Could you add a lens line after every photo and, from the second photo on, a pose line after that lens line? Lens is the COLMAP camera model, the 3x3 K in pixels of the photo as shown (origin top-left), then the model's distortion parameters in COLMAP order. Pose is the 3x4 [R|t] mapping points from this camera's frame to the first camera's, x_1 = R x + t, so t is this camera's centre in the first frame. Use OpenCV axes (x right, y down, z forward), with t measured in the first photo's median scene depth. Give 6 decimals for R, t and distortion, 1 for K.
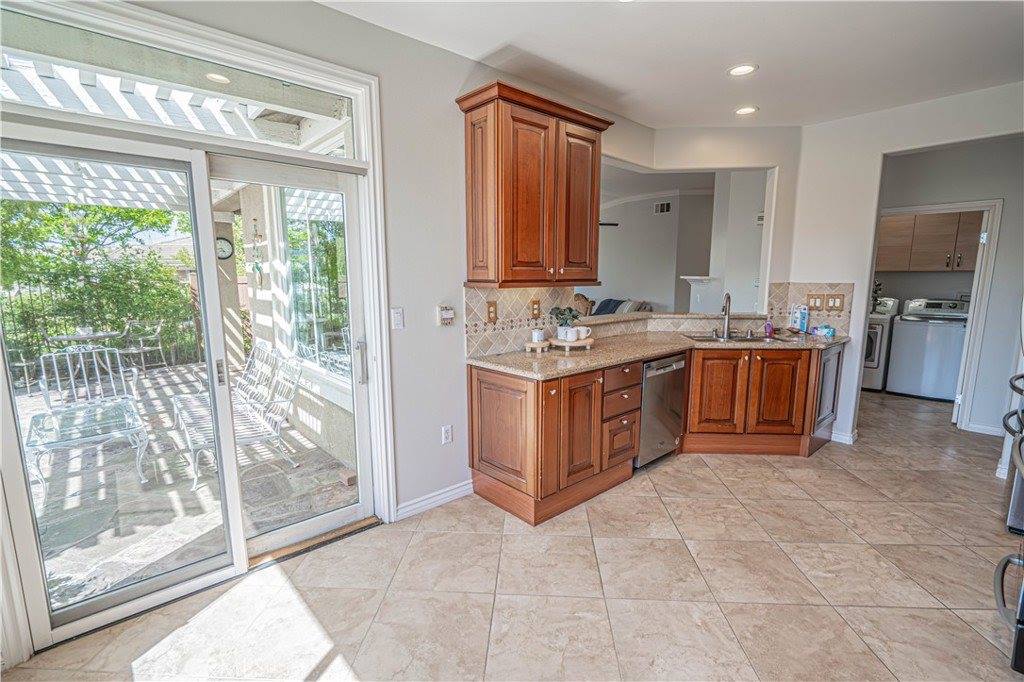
lens RADIAL K [[460.6, 0, 518.4], [0, 460.6, 341.6], [0, 0, 1]] dist [-0.005643, 0.002332]
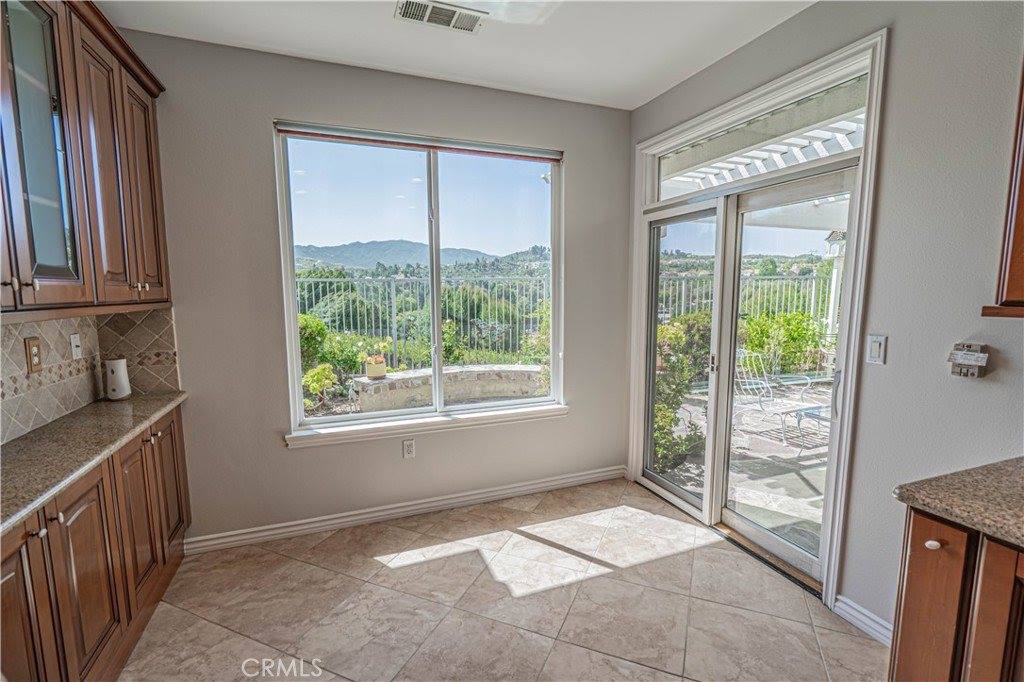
lens RADIAL K [[460.6, 0, 514.8], [0, 460.6, 347.8], [0, 0, 1]] dist [-0.005643, 0.002332]
pose [[-0.336779, 0.121736, -0.933681, 0.616868], [-0.134987, 0.975122, 0.175829, -0.105760], [0.931858, 0.185250, -0.311968, 0.720643]]
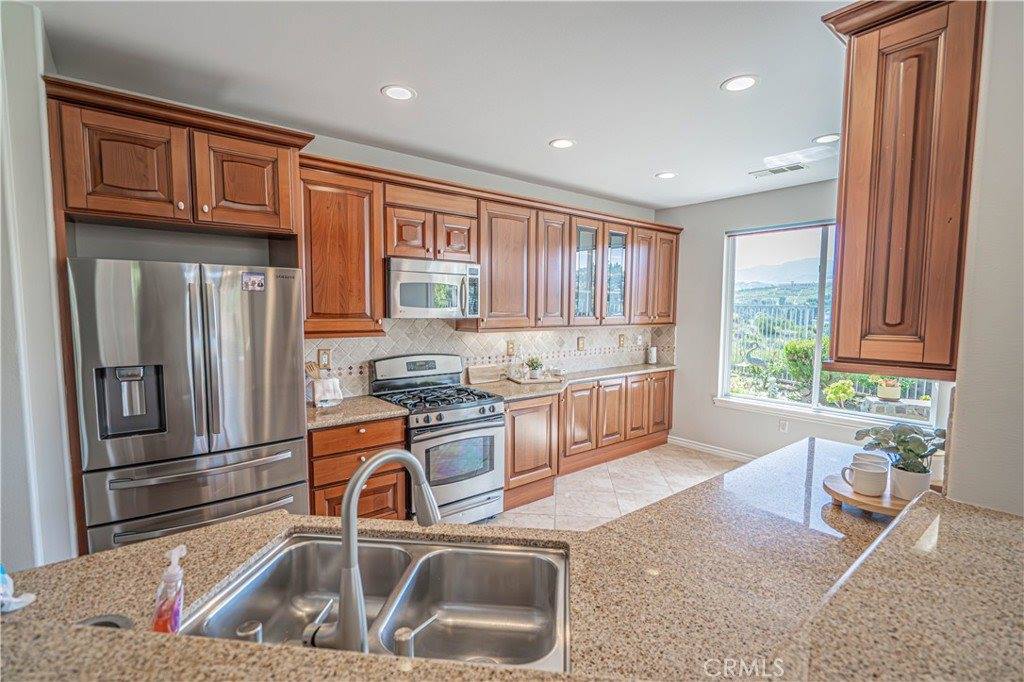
lens RADIAL K [[460.6, 0, 505.7], [0, 460.6, 345.4], [0, 0, 1]] dist [-0.005643, 0.002332]
pose [[-0.999183, -0.003444, 0.040256, 0.644394], [0.005774, 0.973963, 0.226633, -0.320782], [-0.039988, 0.226681, -0.973148, 1.845727]]
